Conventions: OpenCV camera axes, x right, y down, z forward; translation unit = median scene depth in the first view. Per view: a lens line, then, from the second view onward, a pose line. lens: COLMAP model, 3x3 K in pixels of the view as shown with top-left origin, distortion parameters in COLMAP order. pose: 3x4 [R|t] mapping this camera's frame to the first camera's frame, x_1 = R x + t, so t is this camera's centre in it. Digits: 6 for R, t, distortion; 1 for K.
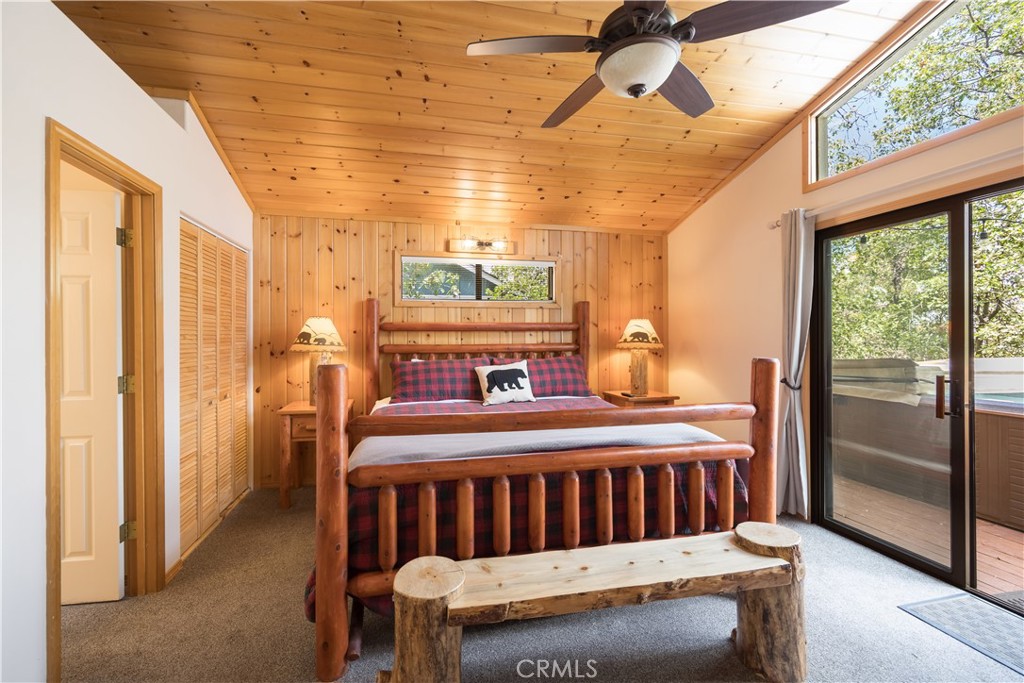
lens RADIAL K [[426.9, 0, 514.7], [0, 426.9, 340.2], [0, 0, 1]] dist [0.008752, 0.000214]
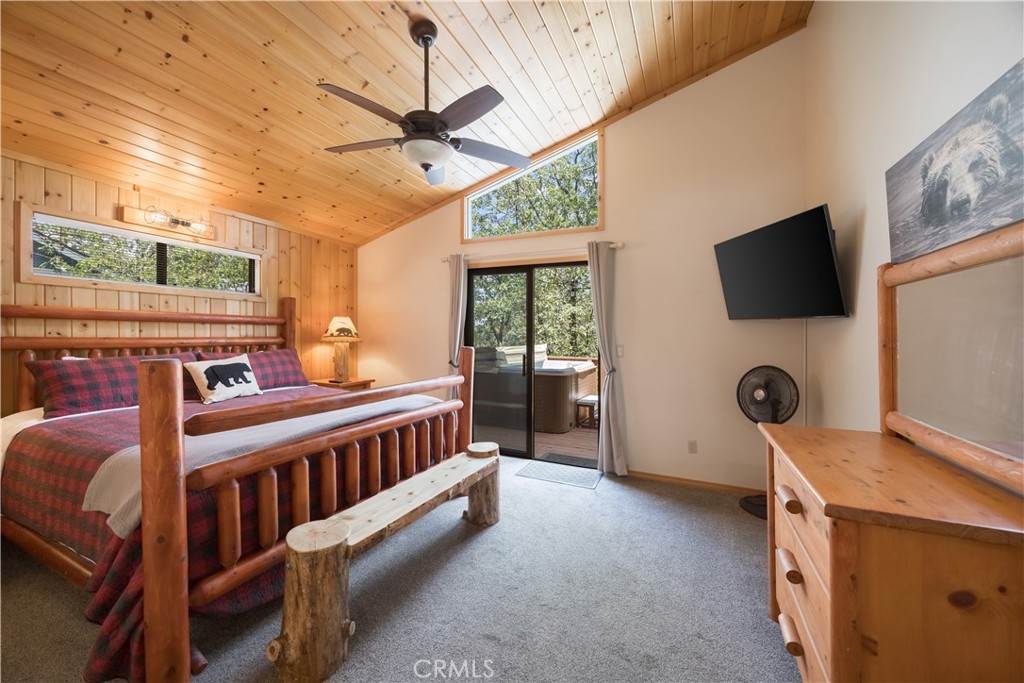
lens RADIAL K [[399.3, 0, 511.5], [0, 399.3, 334.4], [0, 0, 1]] dist [0.003347, 0.000780]
pose [[0.599985, 0.012209, 0.799918, -0.357329], [-0.010158, 0.999919, -0.007643, 0.002963], [-0.799947, -0.003540, 0.600060, -0.036917]]
